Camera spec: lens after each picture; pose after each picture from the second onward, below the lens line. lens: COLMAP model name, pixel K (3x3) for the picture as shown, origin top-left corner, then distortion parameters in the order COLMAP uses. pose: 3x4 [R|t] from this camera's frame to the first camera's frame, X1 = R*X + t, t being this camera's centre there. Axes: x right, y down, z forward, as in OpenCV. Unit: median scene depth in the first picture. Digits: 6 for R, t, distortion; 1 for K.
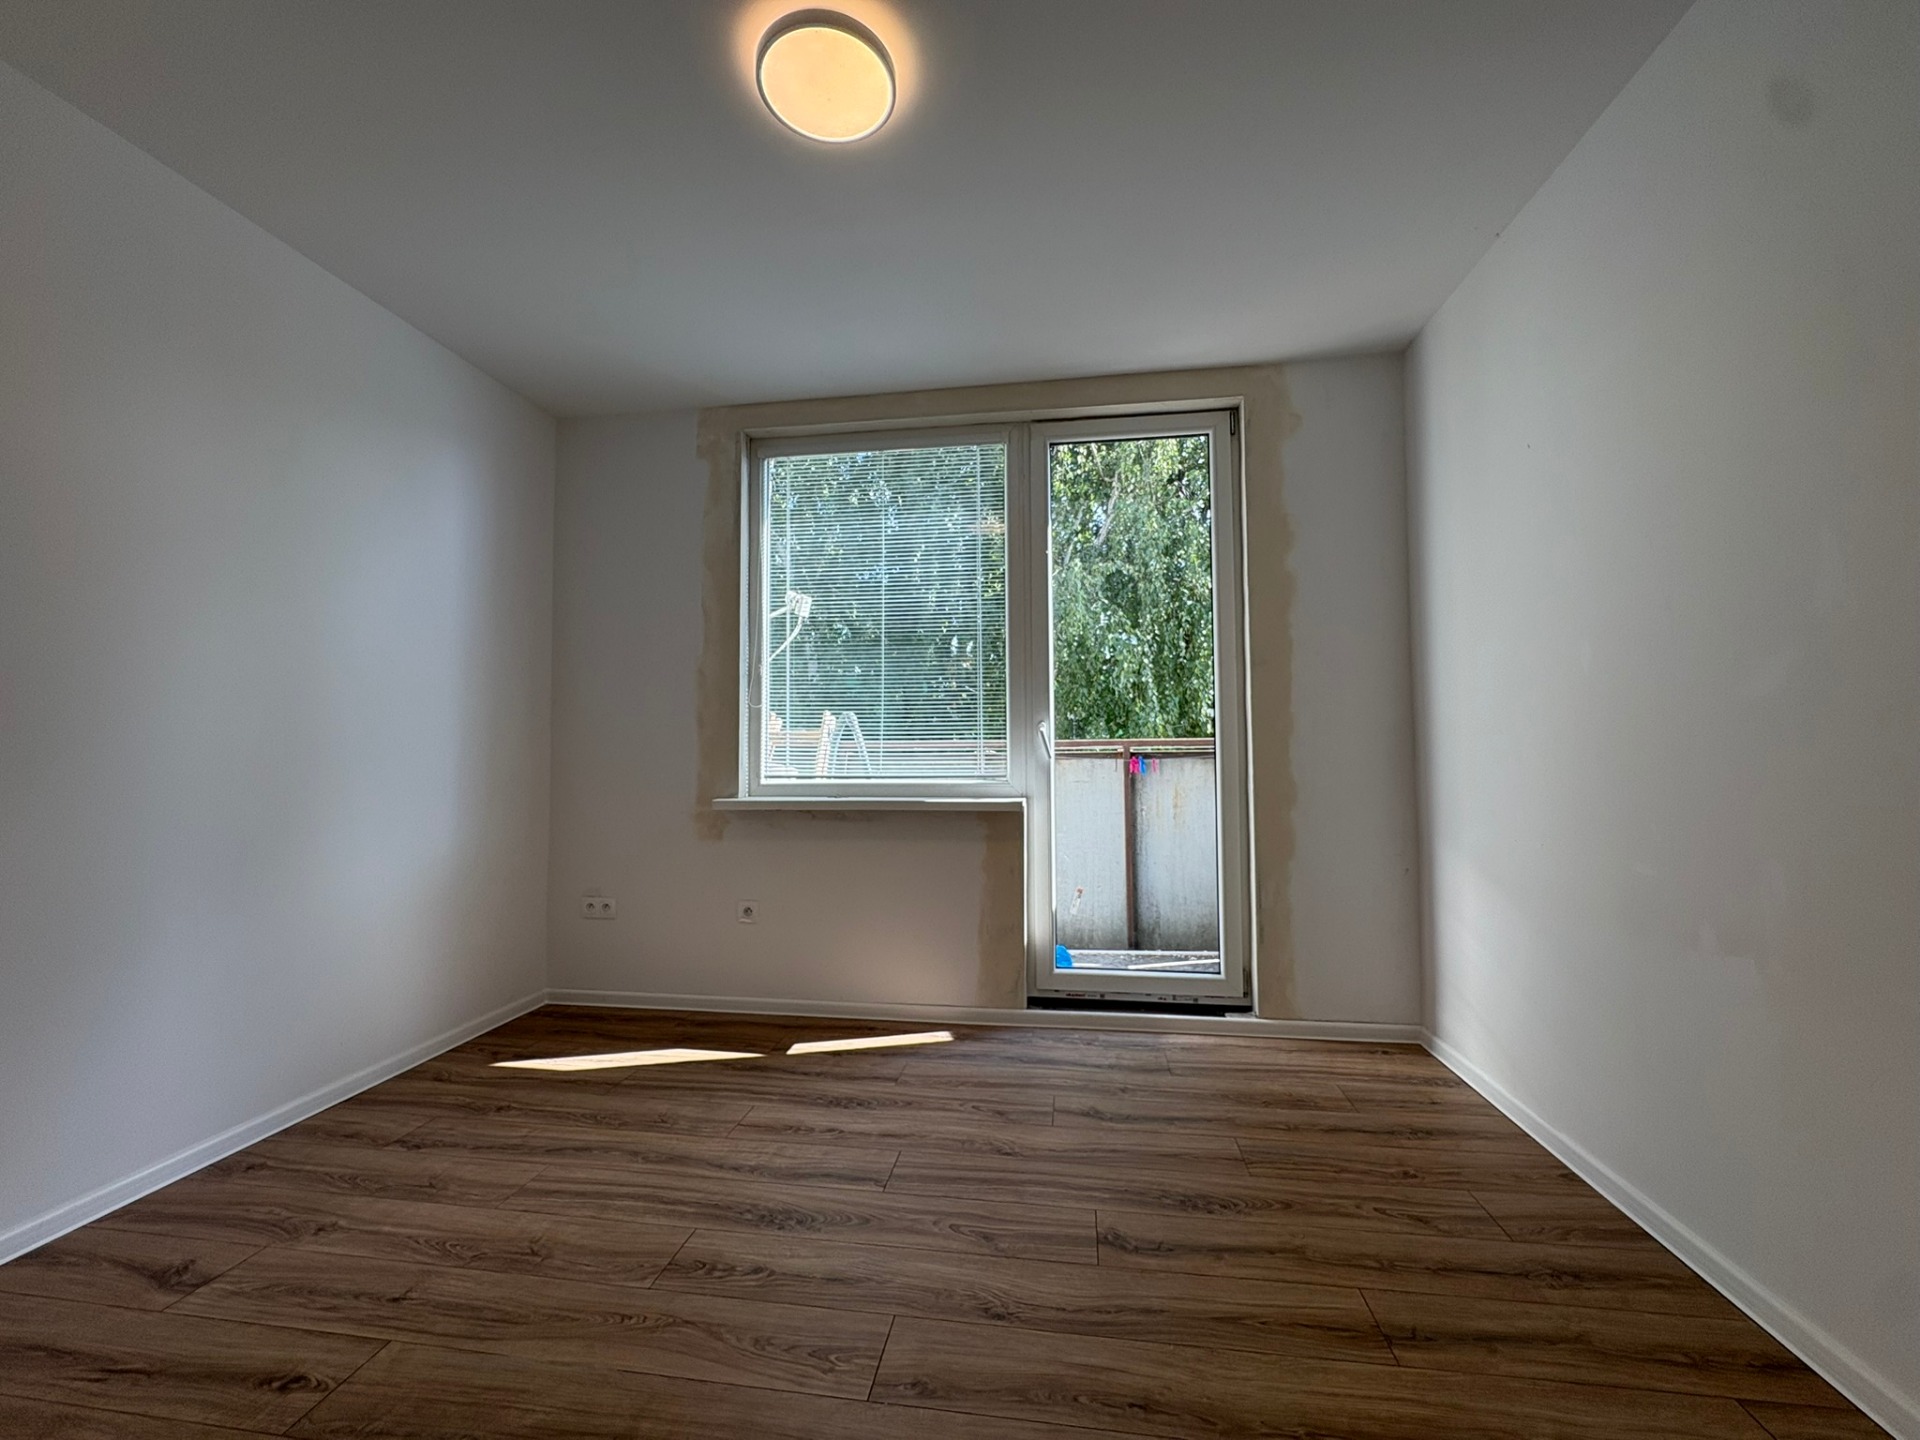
lens RADIAL K [[763.8, 0, 951.9], [0, 763.8, 702.2], [0, 0, 1]] dist [0.002392, -0.000590]
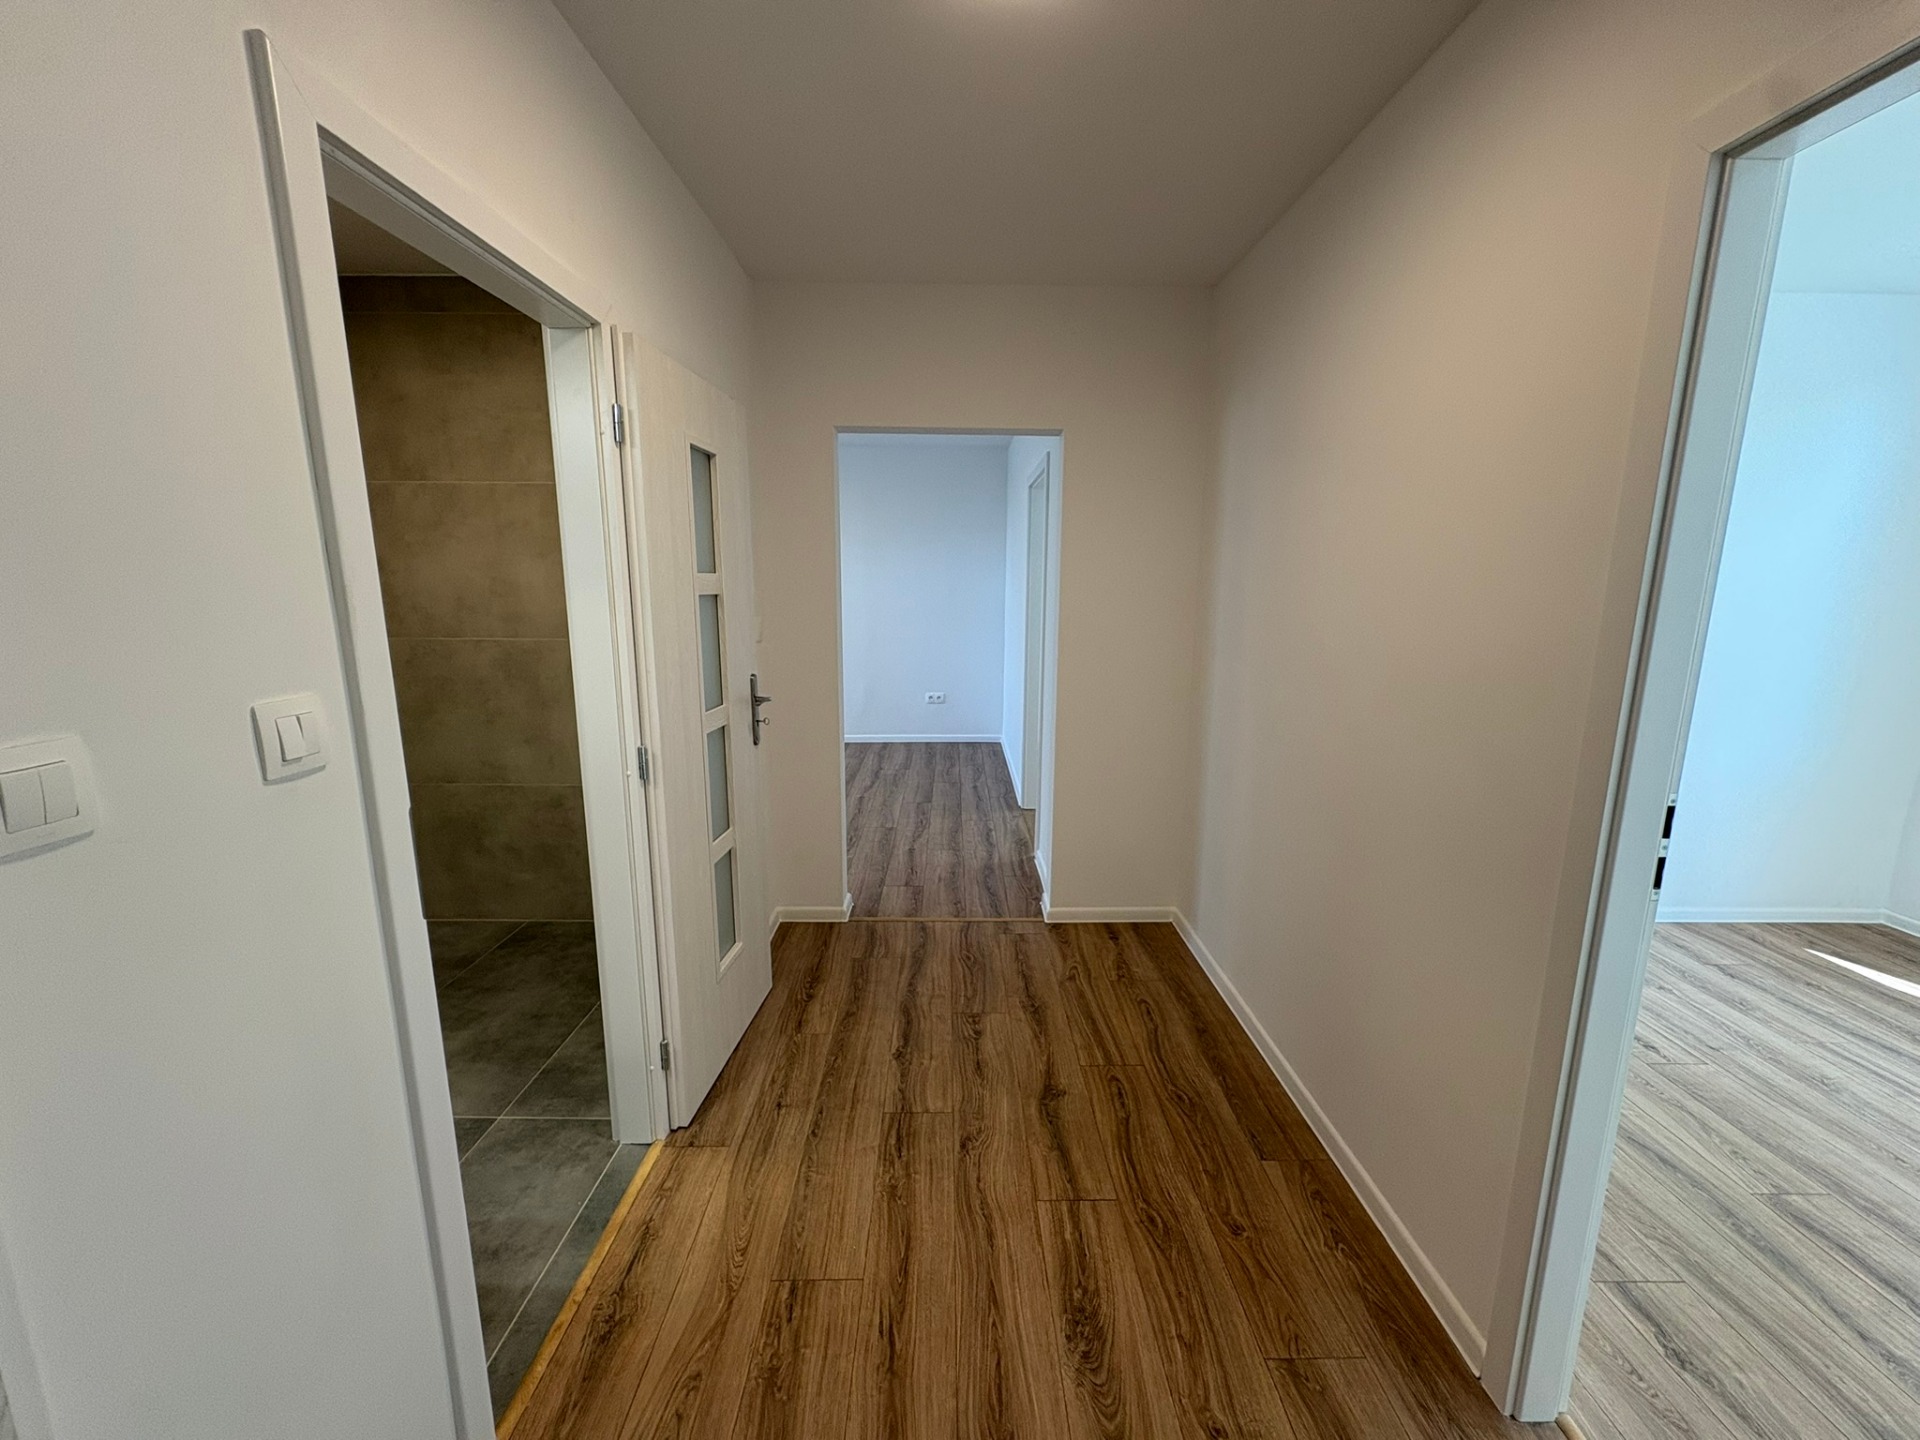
lens RADIAL K [[763.8, 0, 963.9], [0, 763.8, 718.6], [0, 0, 1]] dist [0.002392, -0.000590]
pose [[0.165535, 0.185843, -0.968535, 0.365320], [0.053788, 0.978921, 0.197029, -0.249827], [0.984736, -0.084711, 0.152049, -0.604455]]
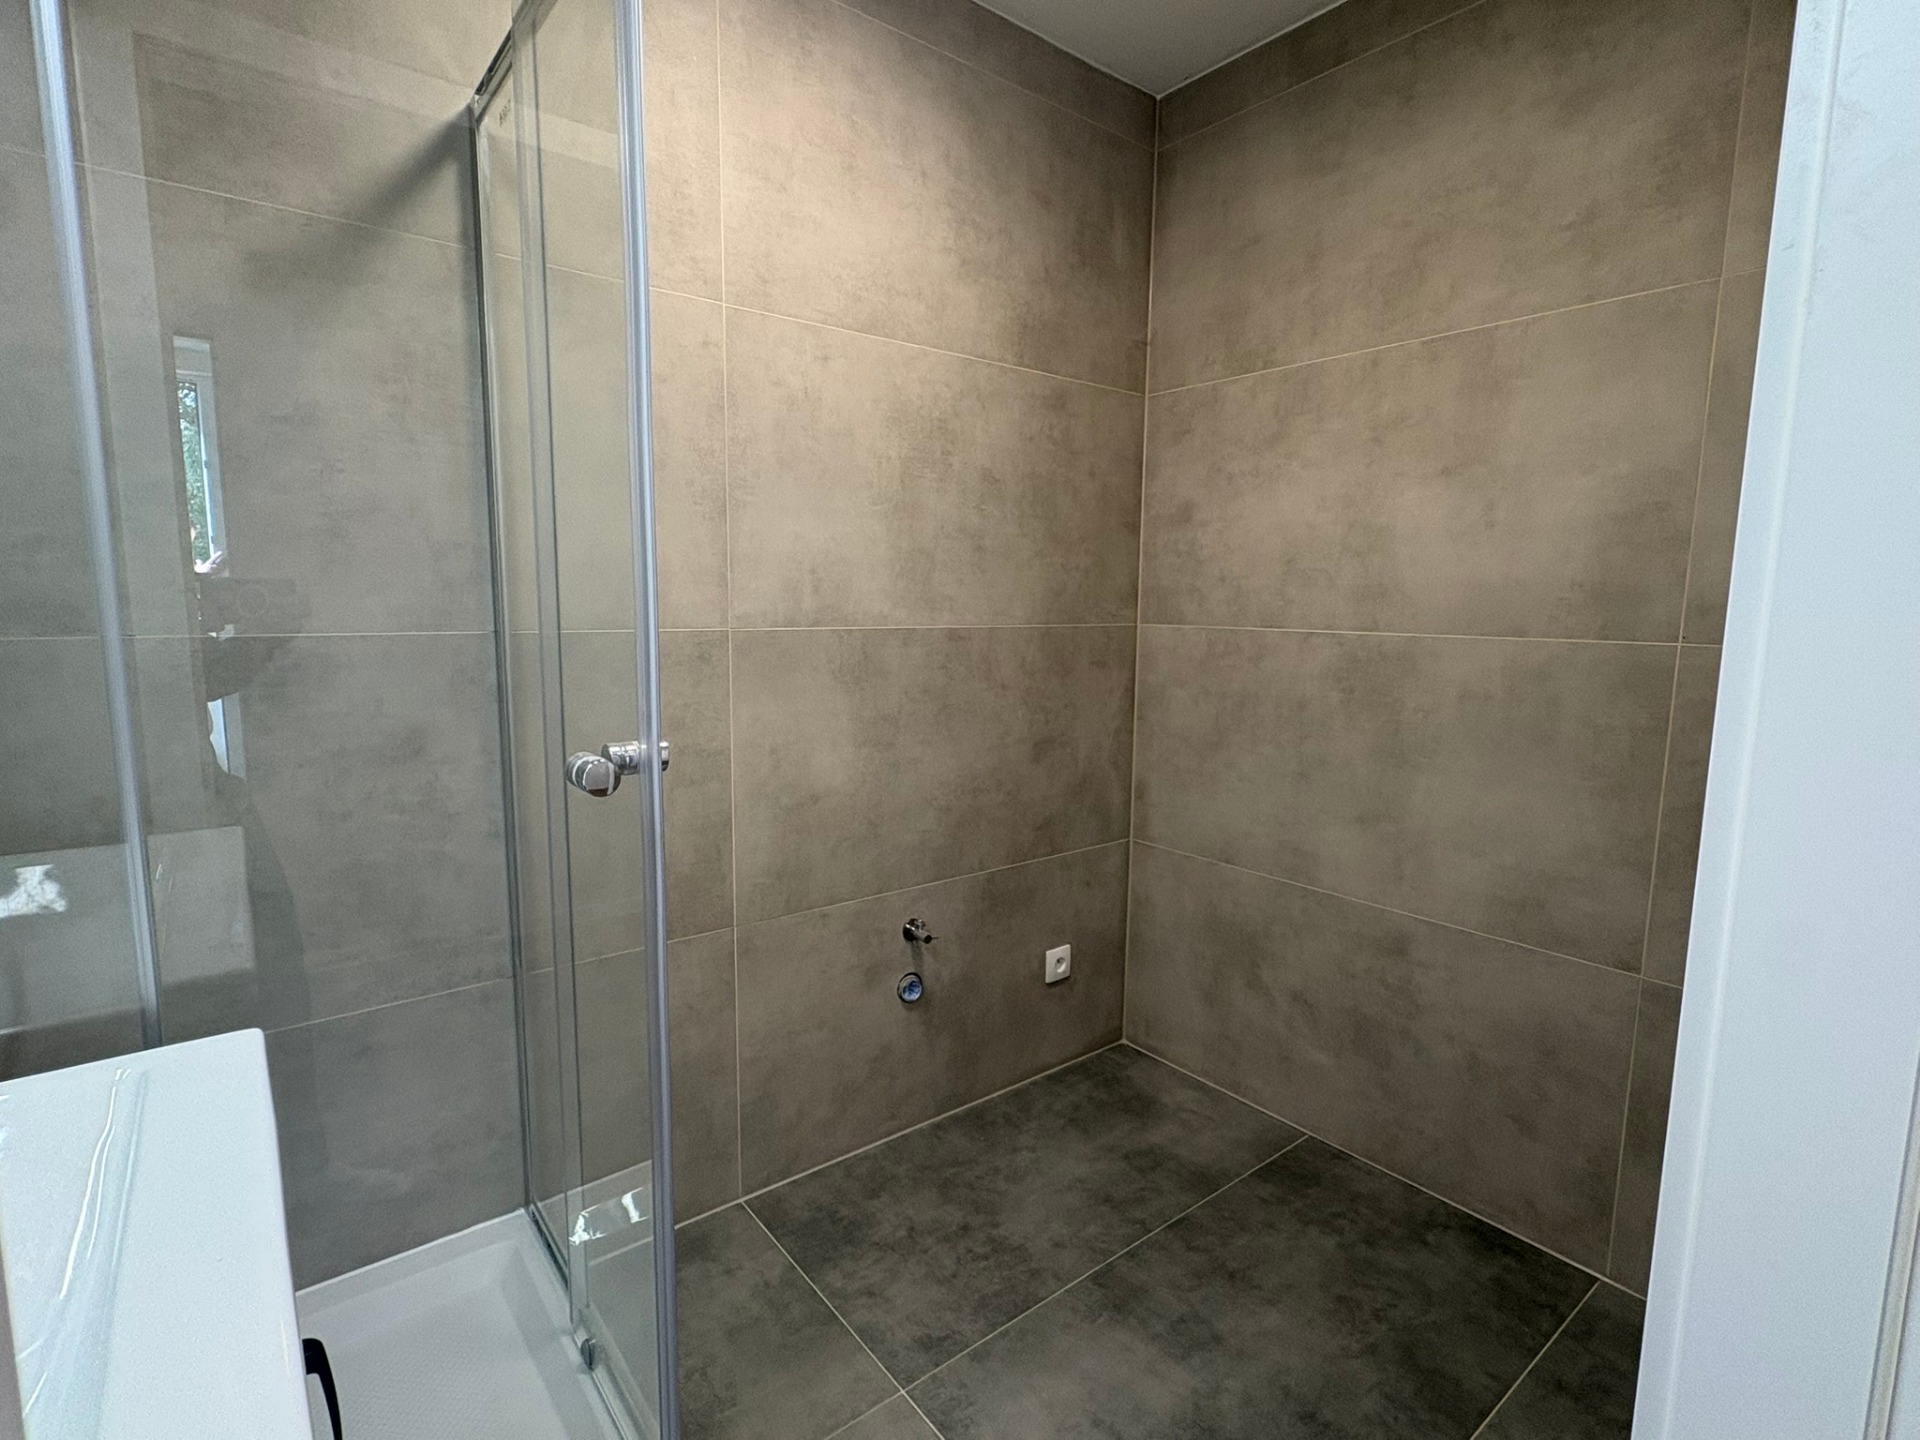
lens RADIAL K [[916.2, 0, 958.5], [0, 916.2, 720.7], [0, 0, 1]] dist [-0.005850, -0.000455]
pose [[-0.663116, 0.095248, -0.742432, -0.266097], [0.038091, 0.994880, 0.093613, -0.165056], [0.747547, 0.033797, -0.663349, -0.924045]]
